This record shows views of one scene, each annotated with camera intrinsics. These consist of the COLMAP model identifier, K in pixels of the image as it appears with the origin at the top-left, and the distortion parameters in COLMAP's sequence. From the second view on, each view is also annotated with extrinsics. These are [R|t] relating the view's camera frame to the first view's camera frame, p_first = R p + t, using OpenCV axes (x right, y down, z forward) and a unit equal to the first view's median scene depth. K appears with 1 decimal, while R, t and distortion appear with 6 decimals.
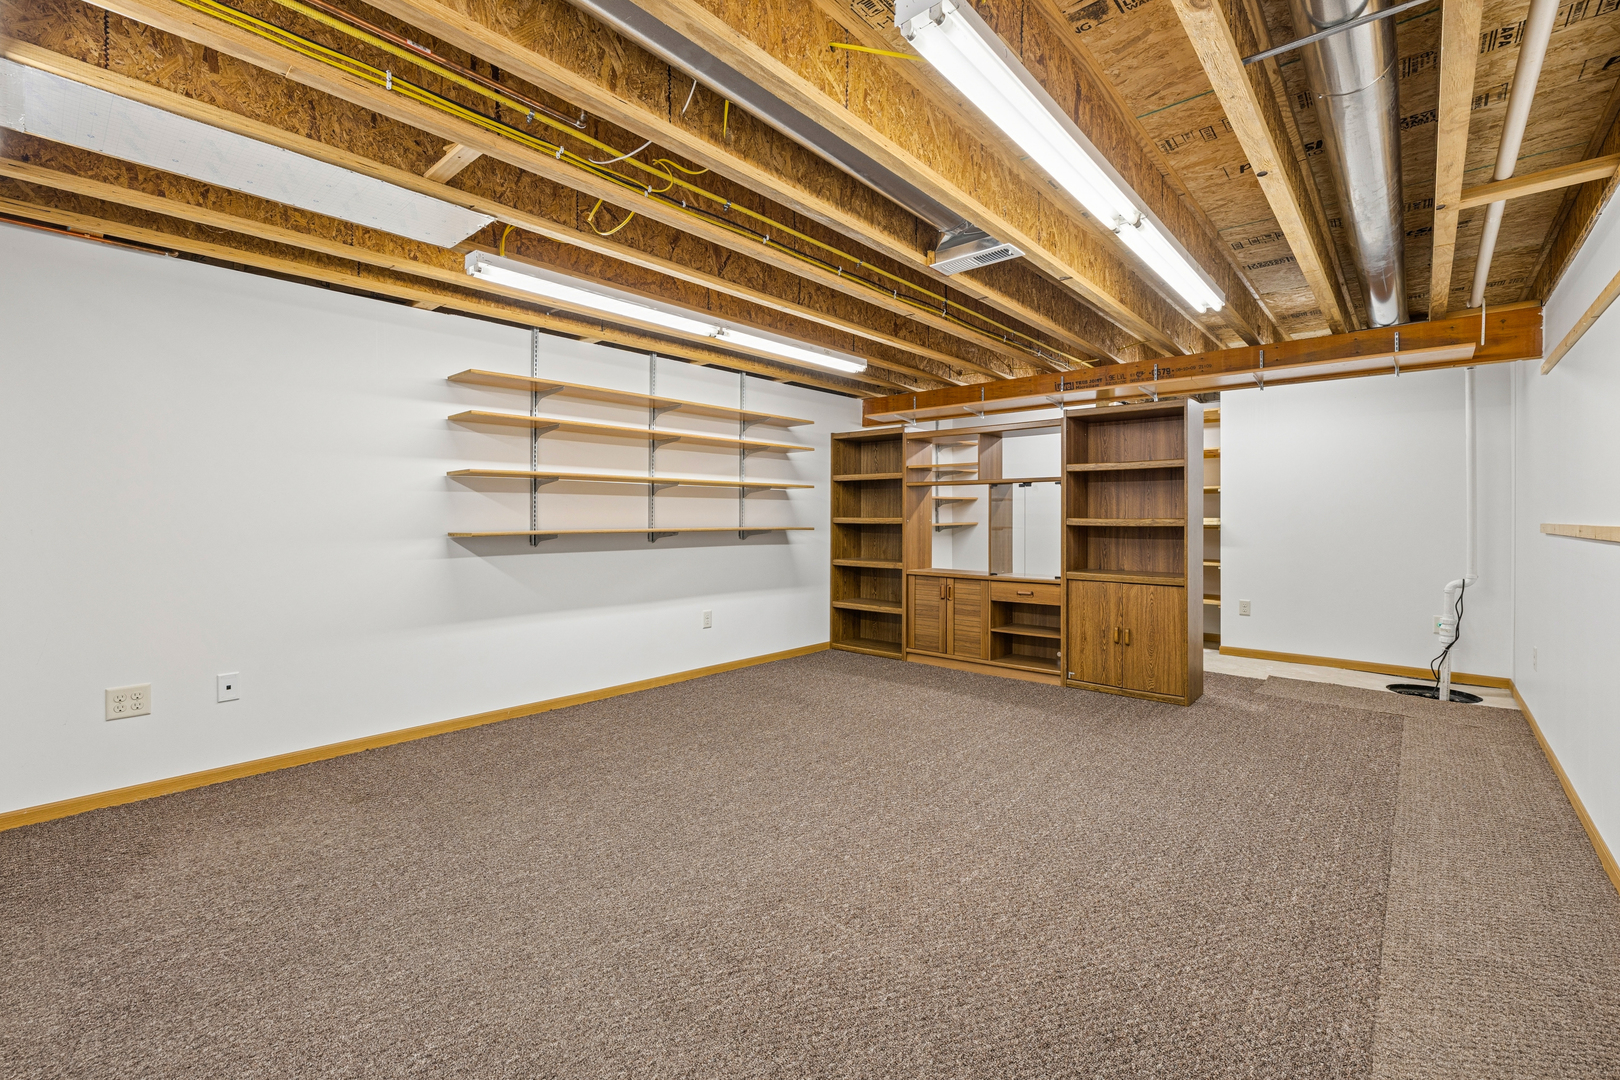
lens RADIAL K [[692.2, 0, 810.6], [0, 692.2, 526.2], [0, 0, 1]] dist [-0.000117, 0.000355]
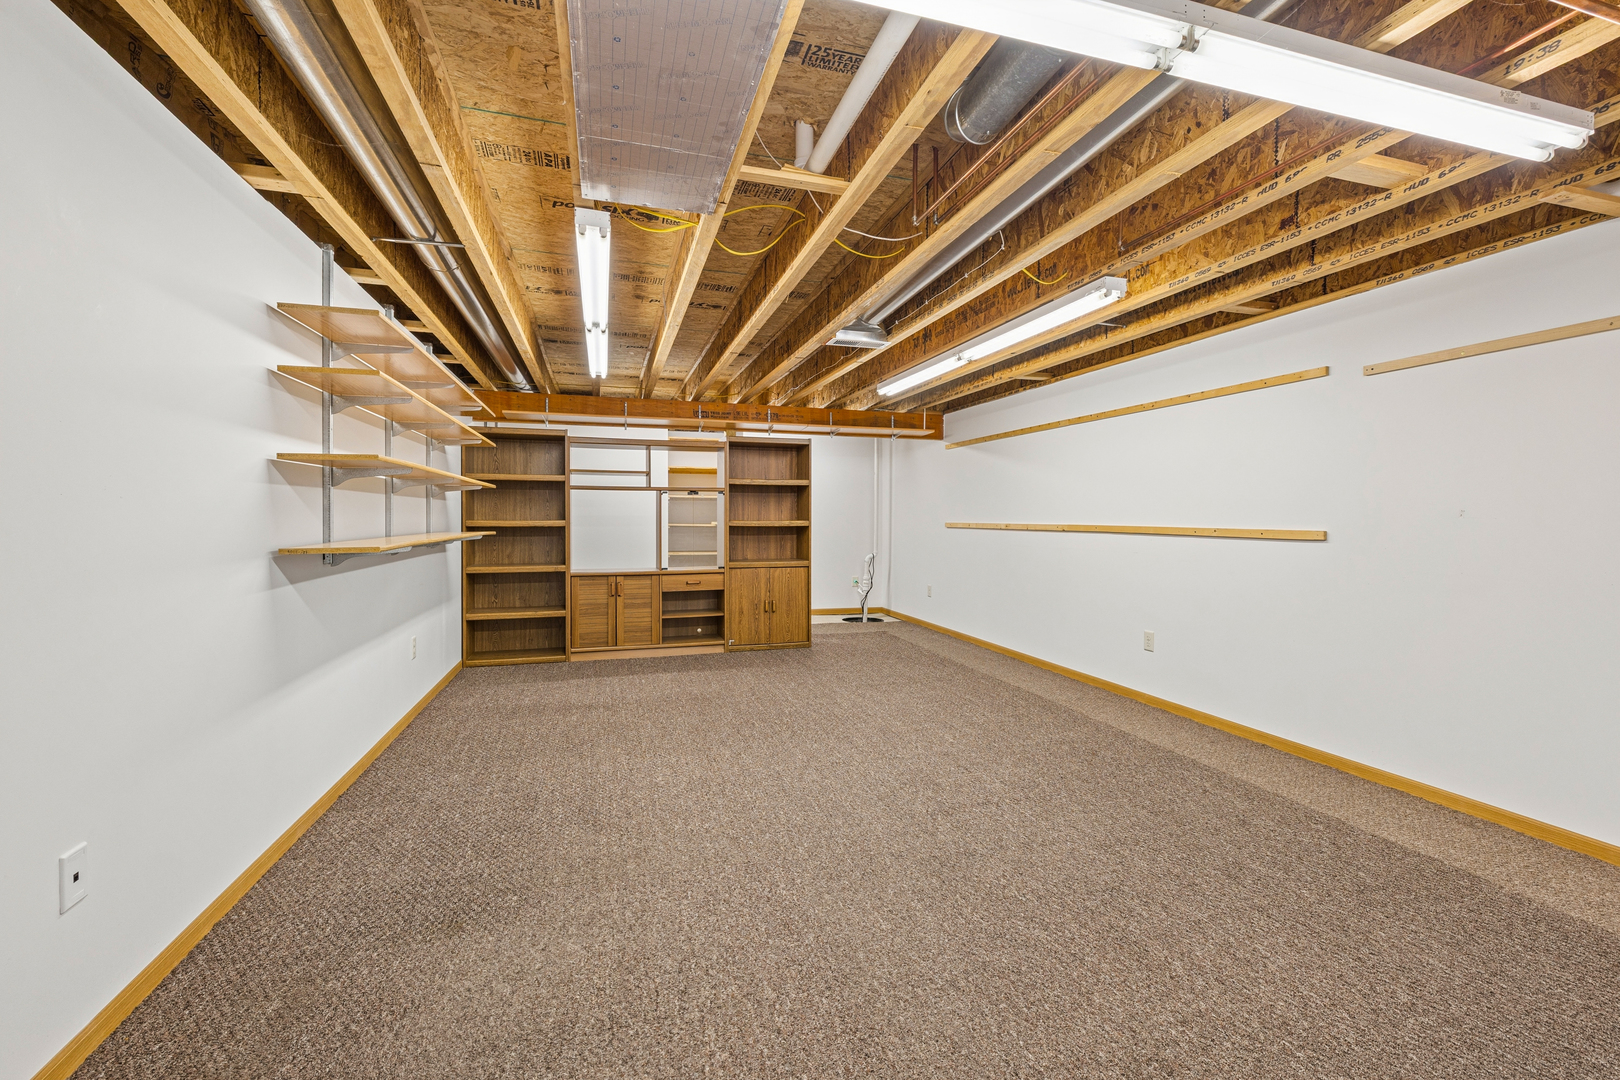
lens RADIAL K [[692.2, 0, 814.1], [0, 692.2, 533.7], [0, 0, 1]] dist [-0.000117, 0.000355]
pose [[0.525724, -0.021533, 0.850382, -0.635810], [0.010438, 0.999768, 0.018863, -0.009866], [-0.850591, -0.001040, 0.525827, 0.191648]]
